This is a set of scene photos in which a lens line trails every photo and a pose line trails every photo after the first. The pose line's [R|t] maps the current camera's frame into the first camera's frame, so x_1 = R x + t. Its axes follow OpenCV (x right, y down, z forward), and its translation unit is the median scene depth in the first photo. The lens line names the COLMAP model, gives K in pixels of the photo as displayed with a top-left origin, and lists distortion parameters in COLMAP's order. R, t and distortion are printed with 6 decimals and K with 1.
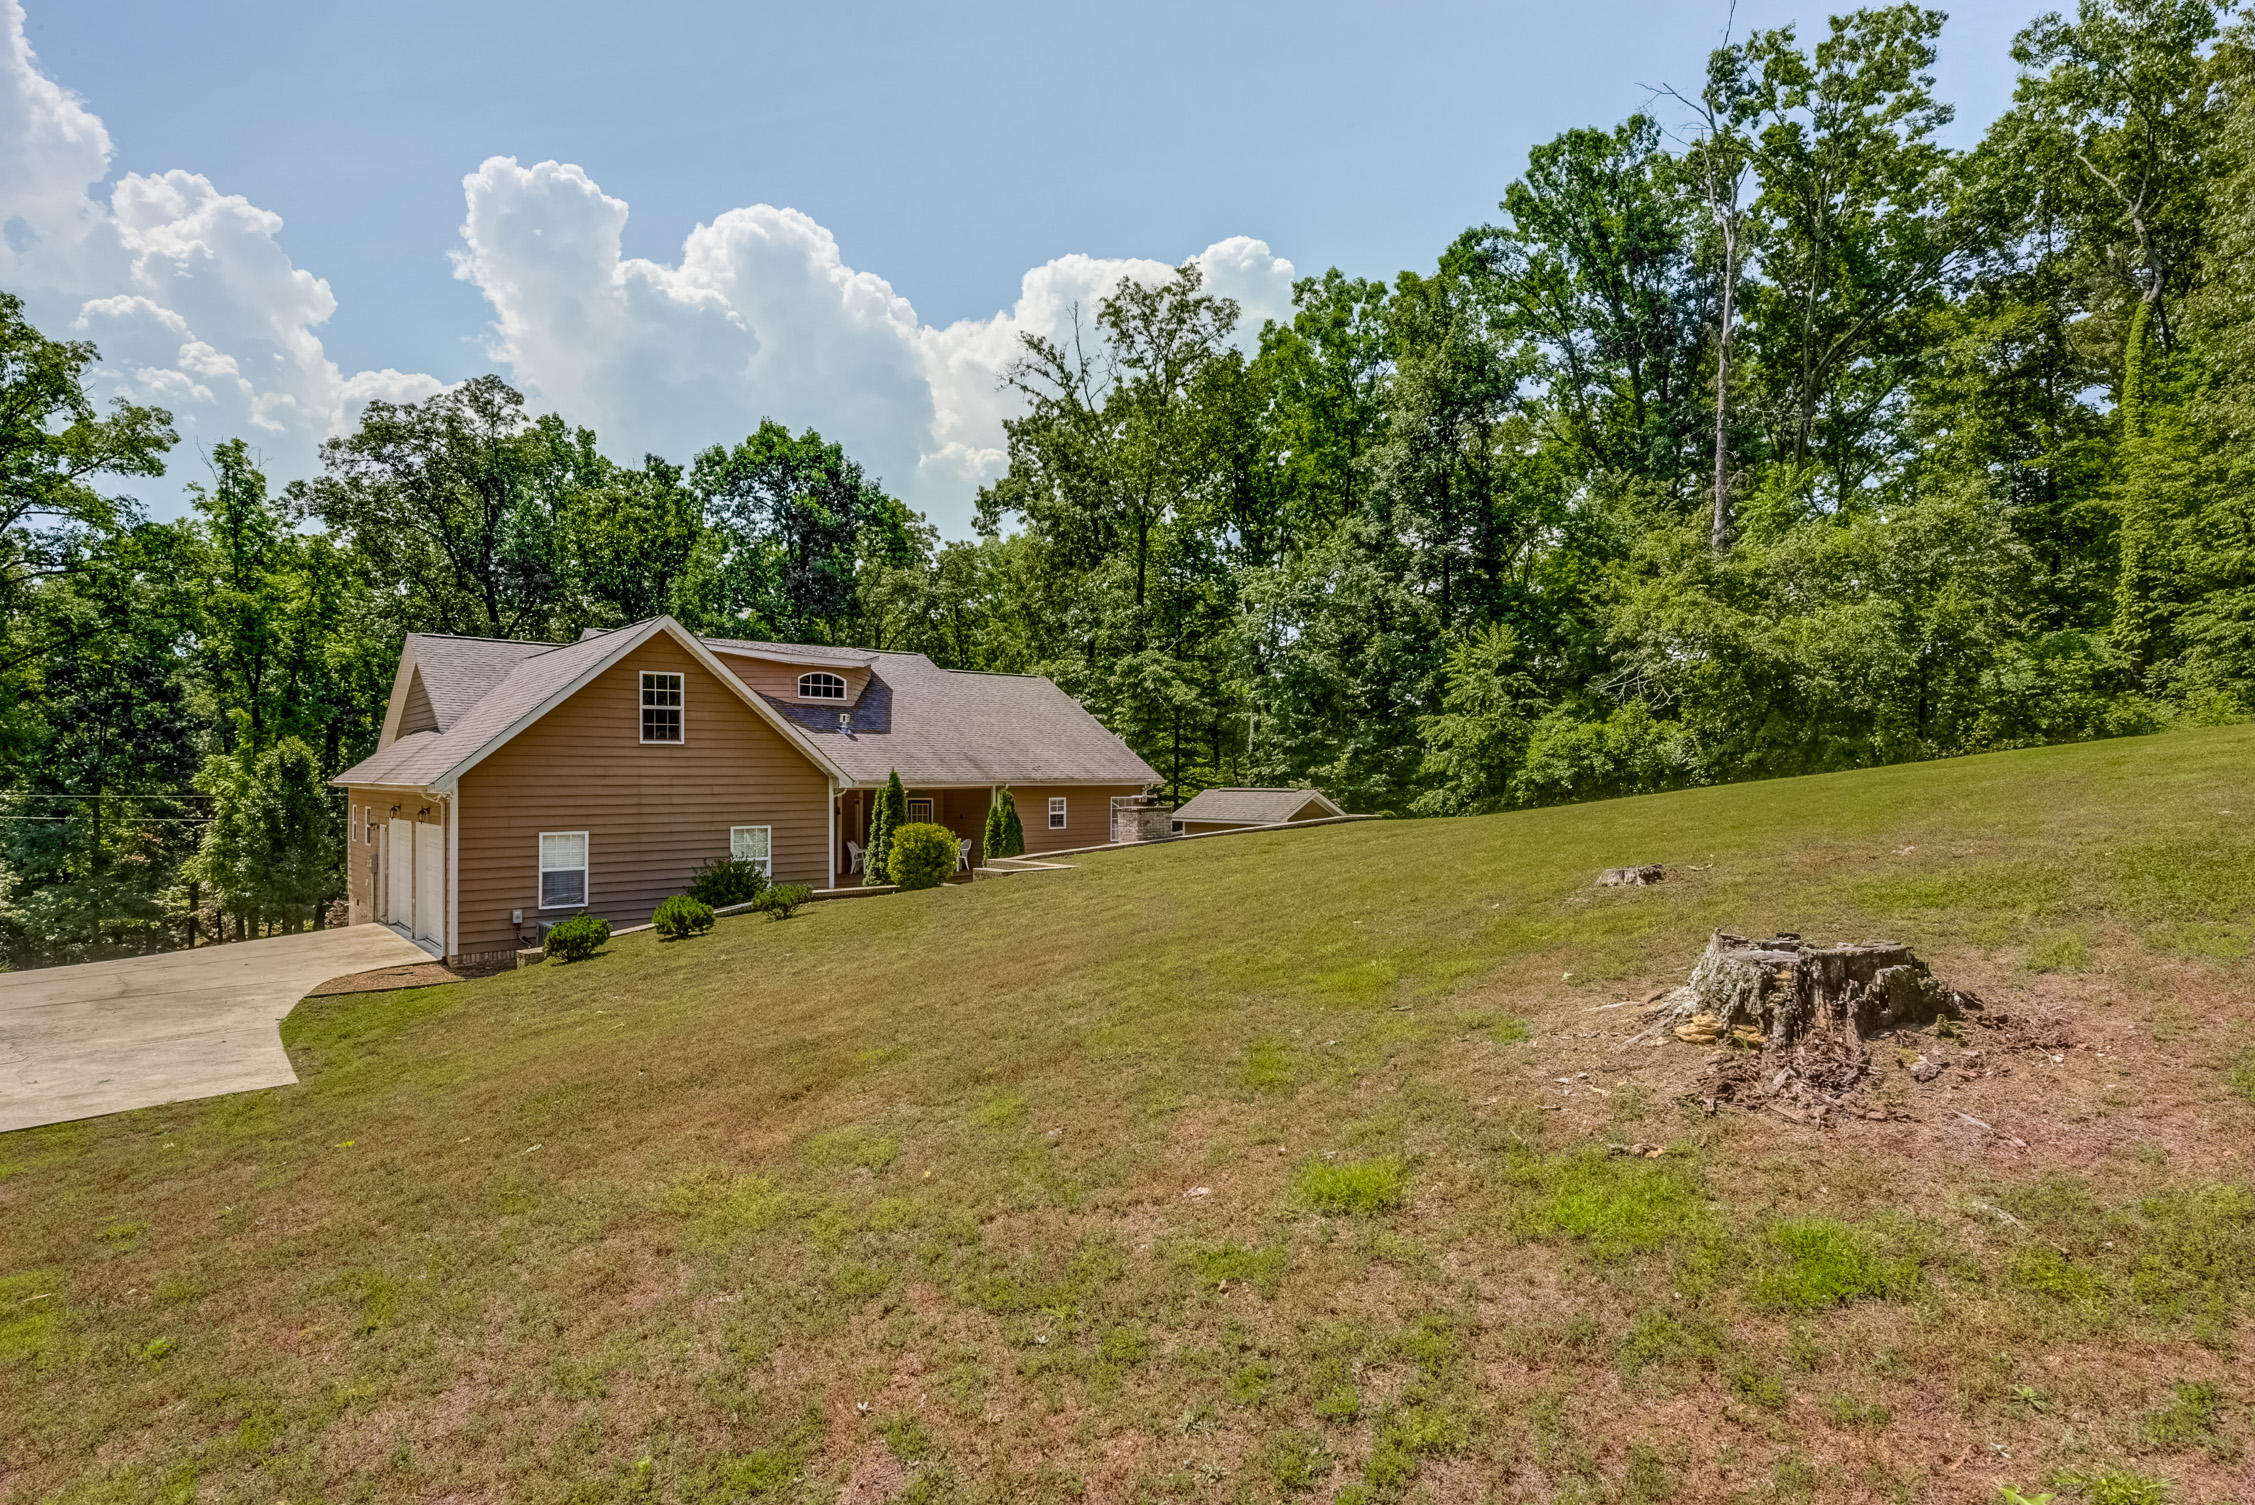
lens RADIAL K [[1141.0, 0, 1132.6], [0, 1141.0, 780.2], [0, 0, 1]] dist [-0.011985, 0.000031]
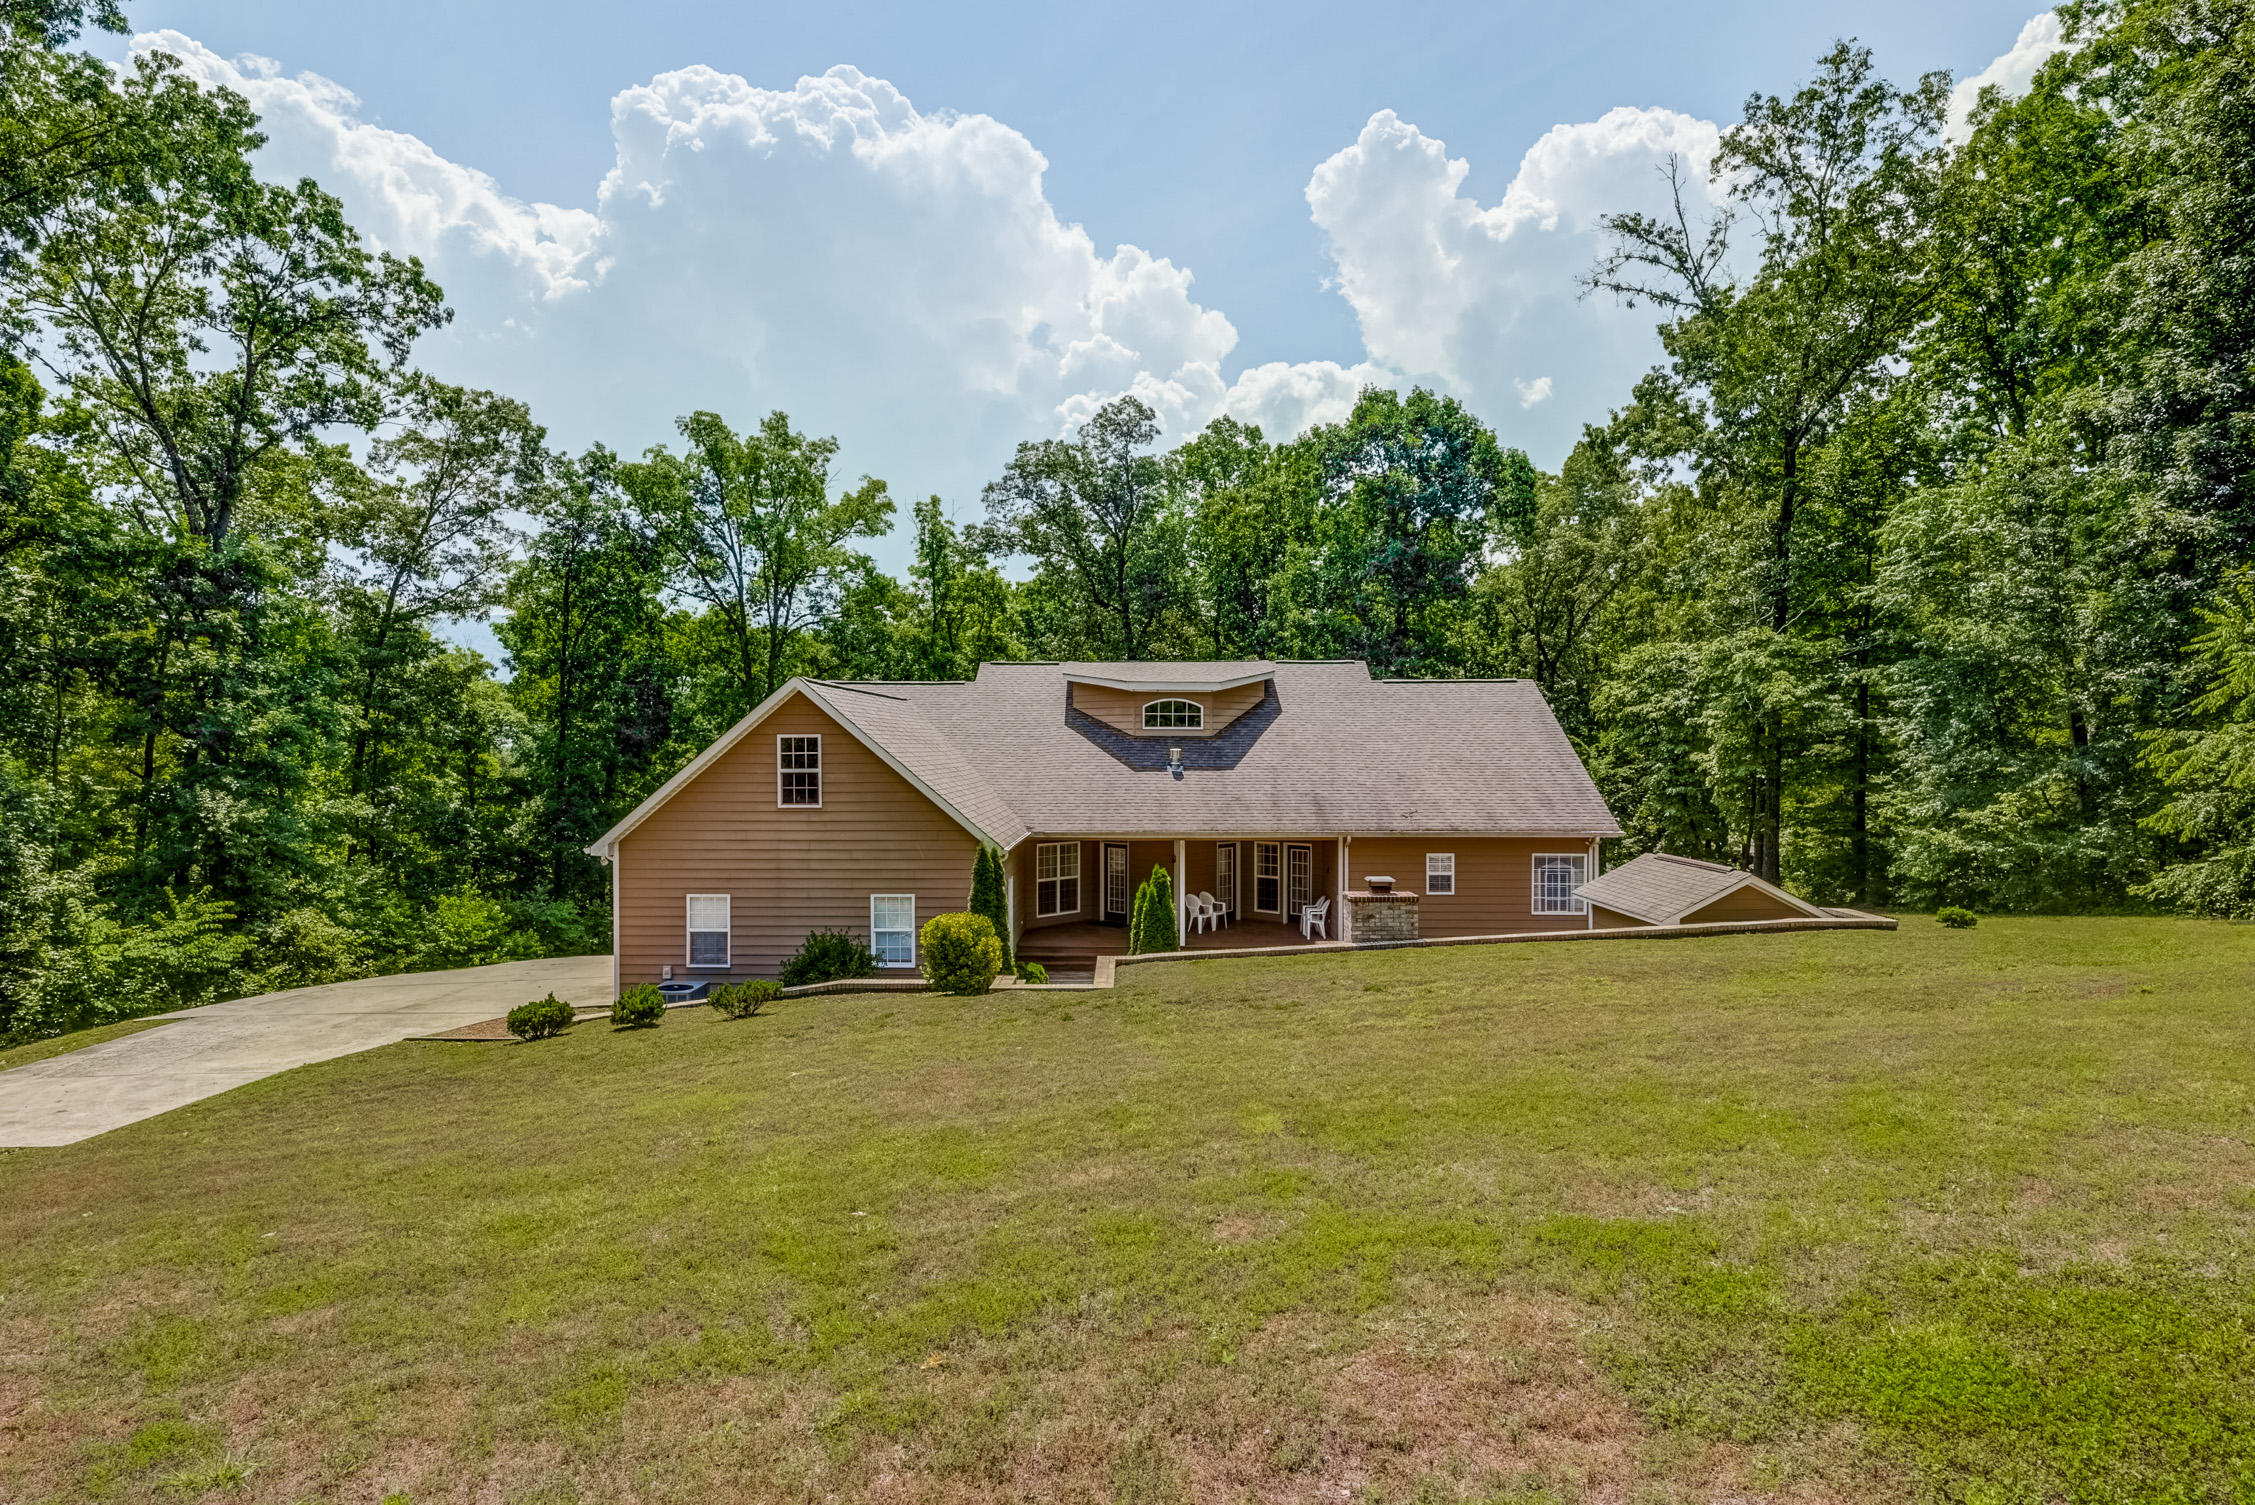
lens RADIAL K [[1244.2, 0, 1127.5], [0, 1244.2, 752.5], [0, 0, 1]] dist [0.000278, -0.000144]
pose [[0.746360, 0.001754, -0.665541, 0.340097], [-0.001530, 0.999998, 0.000920, -0.053759], [0.665541, 0.000331, 0.746361, 0.257072]]
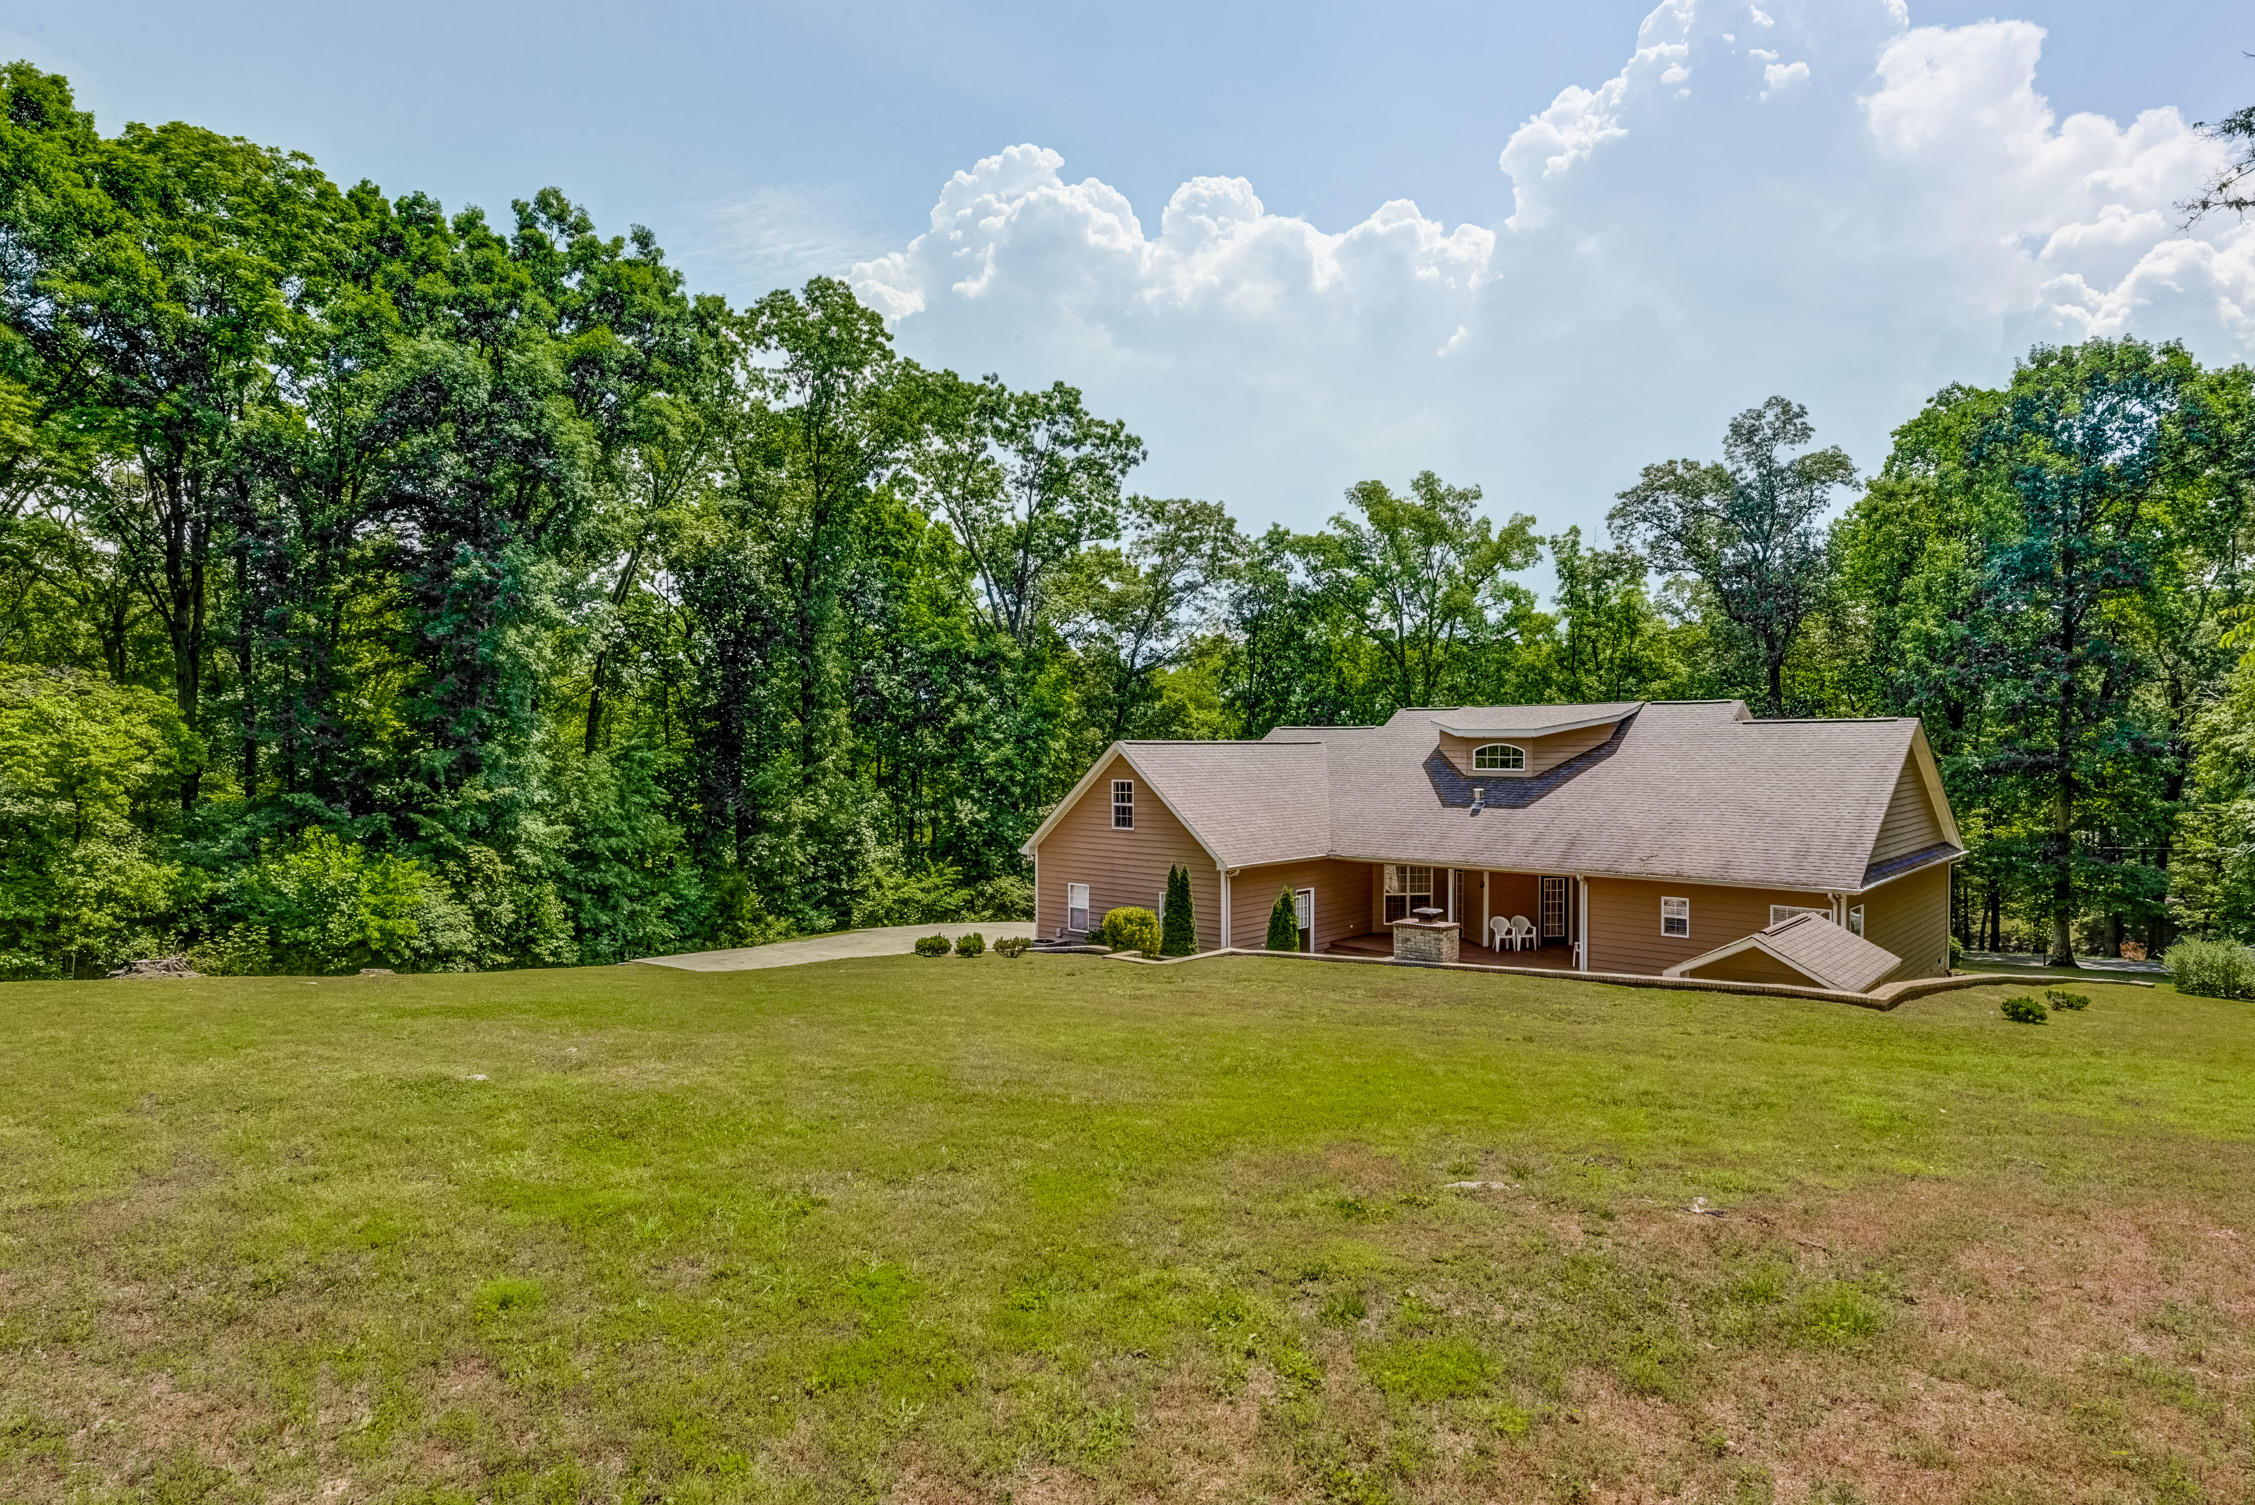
lens RADIAL K [[1244.2, 0, 1127.5], [0, 1244.2, 752.5], [0, 0, 1]] dist [0.000278, -0.000144]
pose [[0.121179, 0.005404, -0.992616, 0.768663], [-0.002142, 0.999984, 0.005182, -0.091453], [0.992628, 0.001498, 0.121188, 0.540737]]
